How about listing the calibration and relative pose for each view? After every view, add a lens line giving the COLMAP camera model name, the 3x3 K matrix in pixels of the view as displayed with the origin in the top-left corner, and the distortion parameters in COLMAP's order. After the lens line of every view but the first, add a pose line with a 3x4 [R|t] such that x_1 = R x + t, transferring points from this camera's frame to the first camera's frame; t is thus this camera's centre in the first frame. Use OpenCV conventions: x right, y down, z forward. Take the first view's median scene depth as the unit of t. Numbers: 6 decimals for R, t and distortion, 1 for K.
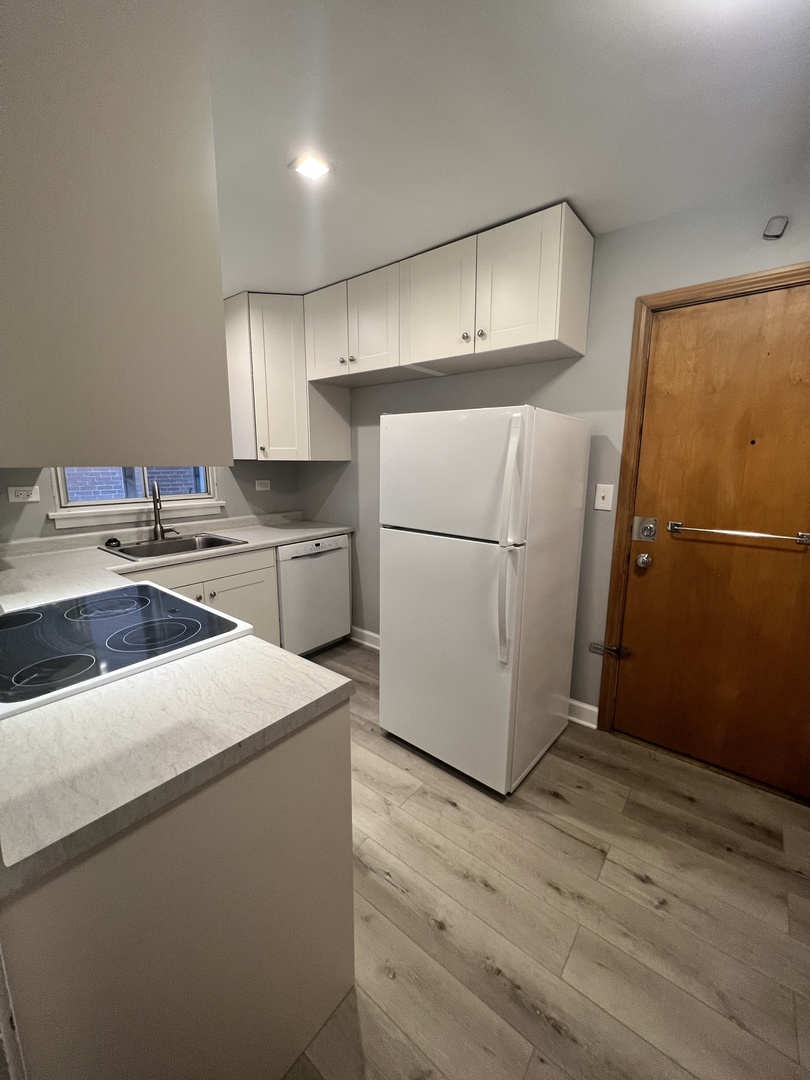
lens RADIAL K [[433.6, 0, 412.4], [0, 433.6, 541.6], [0, 0, 1]] dist [0.000233, 0.000963]
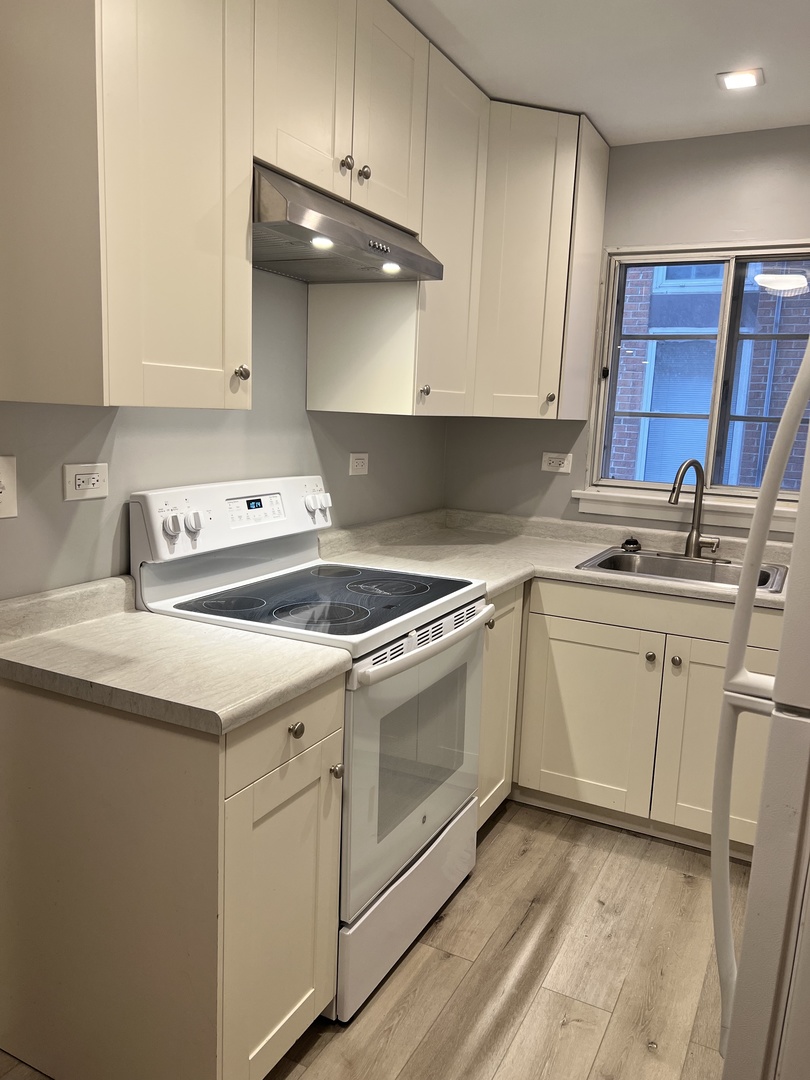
lens RADIAL K [[826.4, 0, 410.6], [0, 826.4, 546.1], [0, 0, 1]] dist [0.040721, -0.015769]
pose [[0.191537, 0.164110, -0.967668, 0.548223], [-0.224844, 0.967039, 0.119499, -0.081915], [0.955384, 0.194686, 0.222123, 0.436242]]
